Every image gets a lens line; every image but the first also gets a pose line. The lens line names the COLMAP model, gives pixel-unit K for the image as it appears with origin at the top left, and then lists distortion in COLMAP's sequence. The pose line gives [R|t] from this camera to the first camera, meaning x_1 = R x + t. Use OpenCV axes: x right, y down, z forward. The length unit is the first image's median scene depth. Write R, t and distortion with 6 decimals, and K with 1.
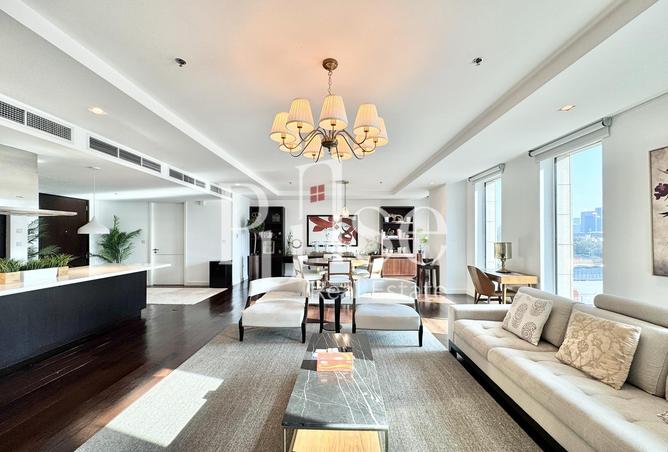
lens RADIAL K [[273.0, 0, 334.6], [0, 273.0, 237.9], [0, 0, 1]] dist [-0.000130, -0.000185]
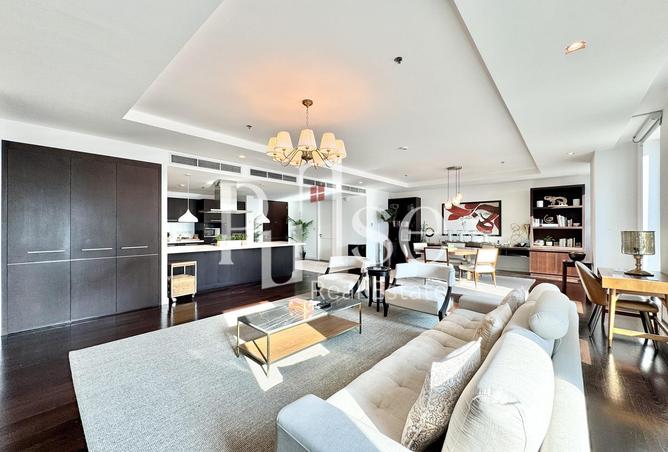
lens RADIAL K [[267.4, 0, 333.1], [0, 267.4, 230.4], [0, 0, 1]] dist [0.000119, -0.000012]
pose [[0.753598, 0.009516, -0.657267, 0.310033], [-0.005930, 0.999953, 0.007678, 0.010277], [0.657309, -0.001889, 0.753619, 0.005436]]
